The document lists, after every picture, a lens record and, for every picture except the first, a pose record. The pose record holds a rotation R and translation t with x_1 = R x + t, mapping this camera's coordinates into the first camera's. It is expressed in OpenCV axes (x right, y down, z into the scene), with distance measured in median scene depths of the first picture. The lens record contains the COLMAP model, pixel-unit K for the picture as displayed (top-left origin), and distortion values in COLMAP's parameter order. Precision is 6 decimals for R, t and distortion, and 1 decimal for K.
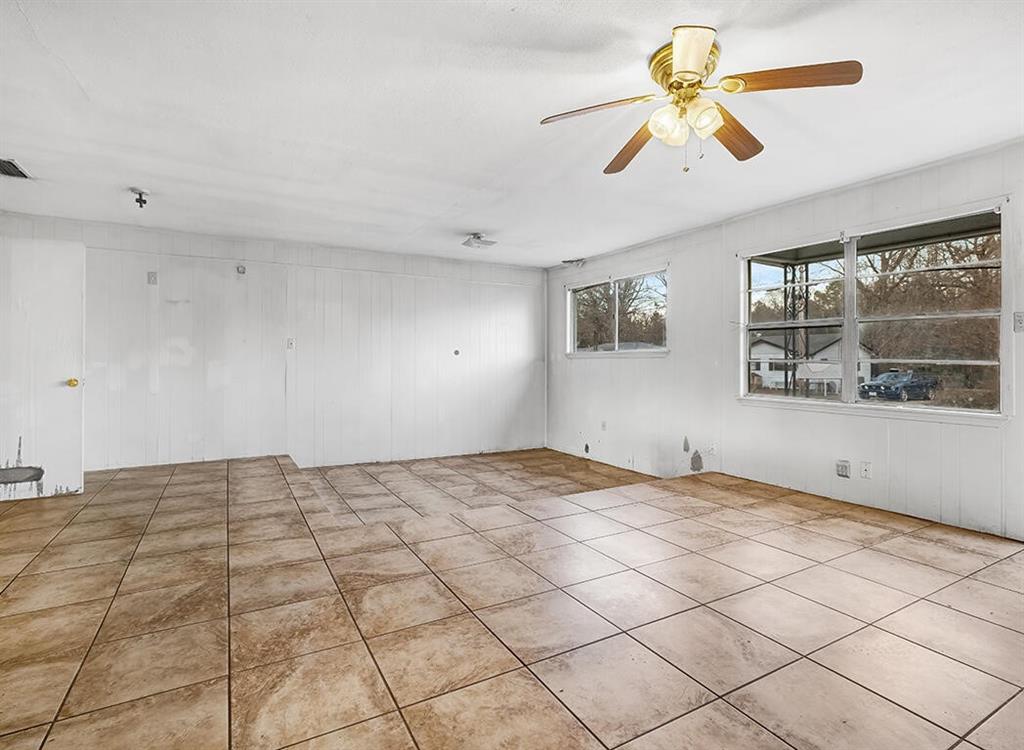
lens RADIAL K [[507.5, 0, 511.8], [0, 507.5, 362.8], [0, 0, 1]] dist [-0.013417, -0.000254]
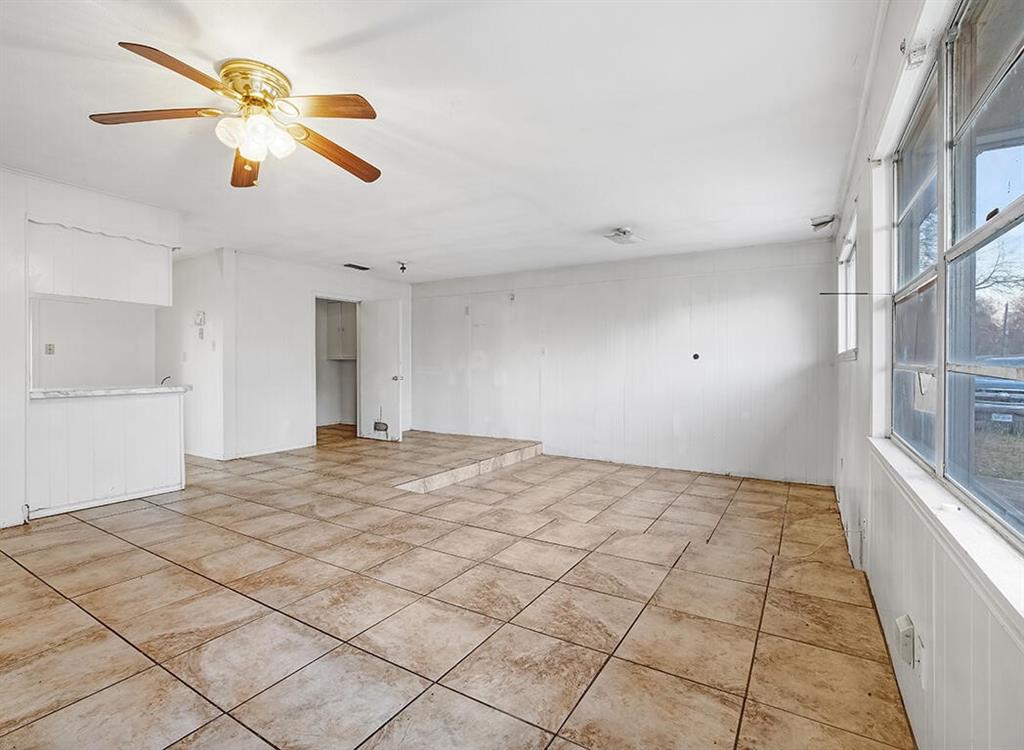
lens RADIAL K [[481.7, 0, 512.0], [0, 481.7, 375.0], [0, 0, 1]] dist [-0.016257, 0.001160]
pose [[0.487491, 0.015391, -0.872992, 0.947589], [-0.004707, 0.999876, 0.015000, 0.001550], [0.873115, -0.003203, 0.487504, 0.635974]]
